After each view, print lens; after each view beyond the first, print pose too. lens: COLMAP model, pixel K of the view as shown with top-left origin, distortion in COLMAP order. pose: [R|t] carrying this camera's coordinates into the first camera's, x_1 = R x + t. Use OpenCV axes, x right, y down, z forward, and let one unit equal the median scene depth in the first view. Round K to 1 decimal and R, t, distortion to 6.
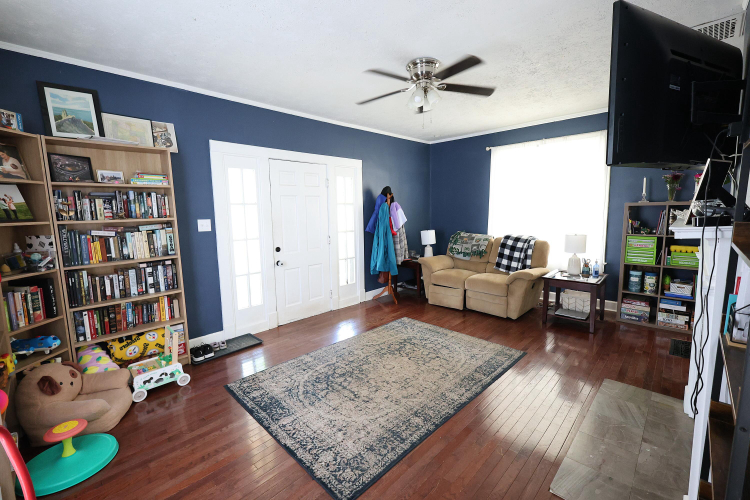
lens RADIAL K [[323.4, 0, 374.2], [0, 323.4, 246.0], [0, 0, 1]] dist [0.000510, -0.000007]
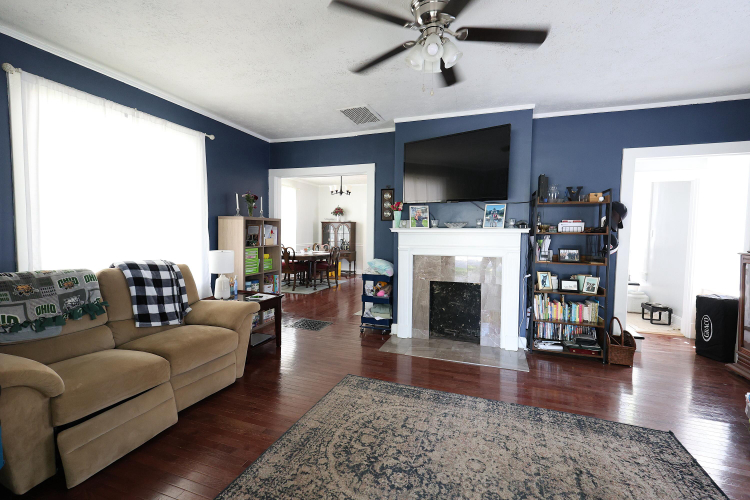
lens RADIAL K [[323.4, 0, 374.3], [0, 323.4, 247.5], [0, 0, 1]] dist [0.000510, -0.000007]
pose [[-0.413983, -0.033408, 0.909671, -0.335362], [0.097200, 0.991990, 0.080666, -0.082892], [-0.905080, 0.121815, -0.407420, 1.103479]]
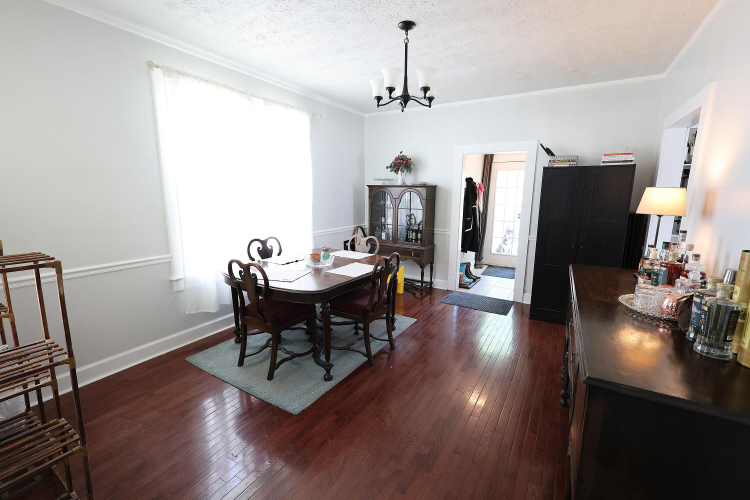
lens RADIAL K [[323.4, 0, 370.0], [0, 323.4, 250.0], [0, 0, 1]] dist [0.000510, -0.000007]
pose [[-0.202457, -0.155483, 0.966869, 0.893681], [0.108337, 0.977699, 0.179909, -0.098707], [-0.973280, 0.141172, -0.181098, 0.670624]]
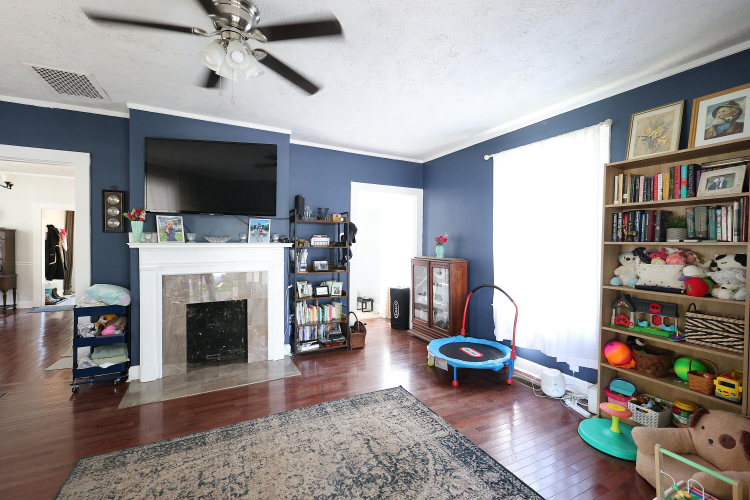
lens RADIAL K [[323.4, 0, 375.0], [0, 323.4, 248.2], [0, 0, 1]] dist [0.000510, -0.000007]
pose [[-0.950012, 0.004502, 0.312181, -0.239406], [0.042867, 0.992307, 0.116140, -0.109985], [-0.309257, 0.123717, -0.942897, 1.192604]]
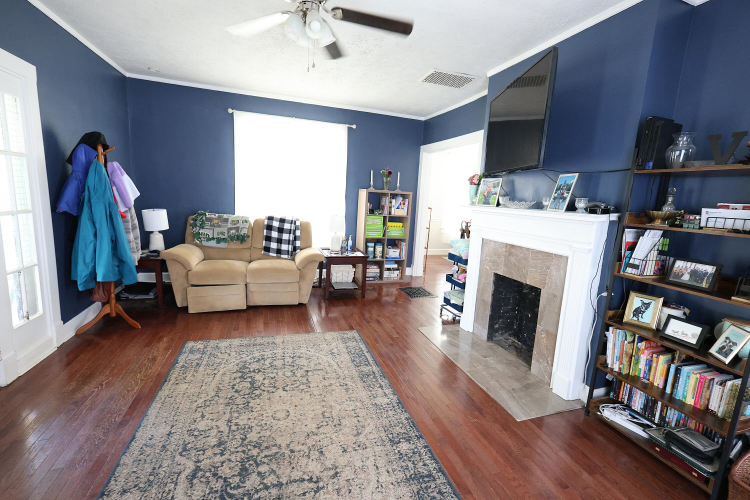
lens RADIAL K [[323.4, 0, 374.8], [0, 323.4, 245.5], [0, 0, 1]] dist [0.000510, -0.000007]
pose [[0.458879, -0.095134, 0.883391, -0.348183], [0.033050, 0.995391, 0.090028, -0.029914], [-0.887884, -0.012116, 0.459908, 0.413376]]
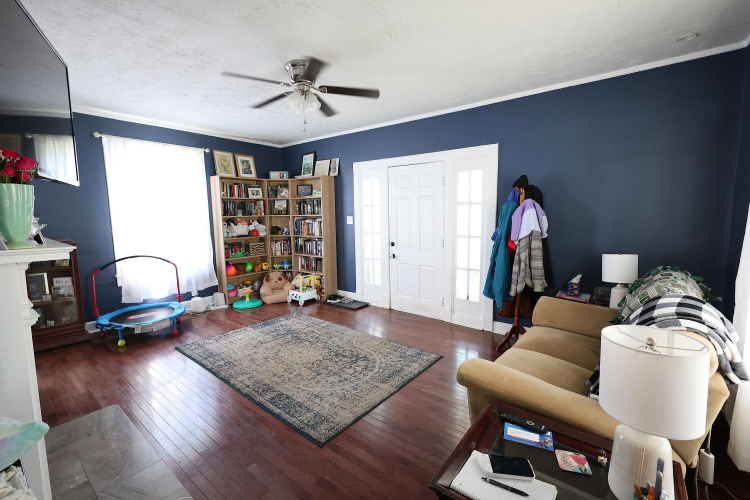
lens RADIAL K [[323.4, 0, 376.6], [0, 323.4, 246.6], [0, 0, 1]] dist [0.000510, -0.000007]
pose [[0.108033, 0.127666, -0.985916, 0.919227], [-0.102266, 0.987886, 0.116715, -0.119940], [0.988873, 0.088217, 0.119781, 0.870695]]
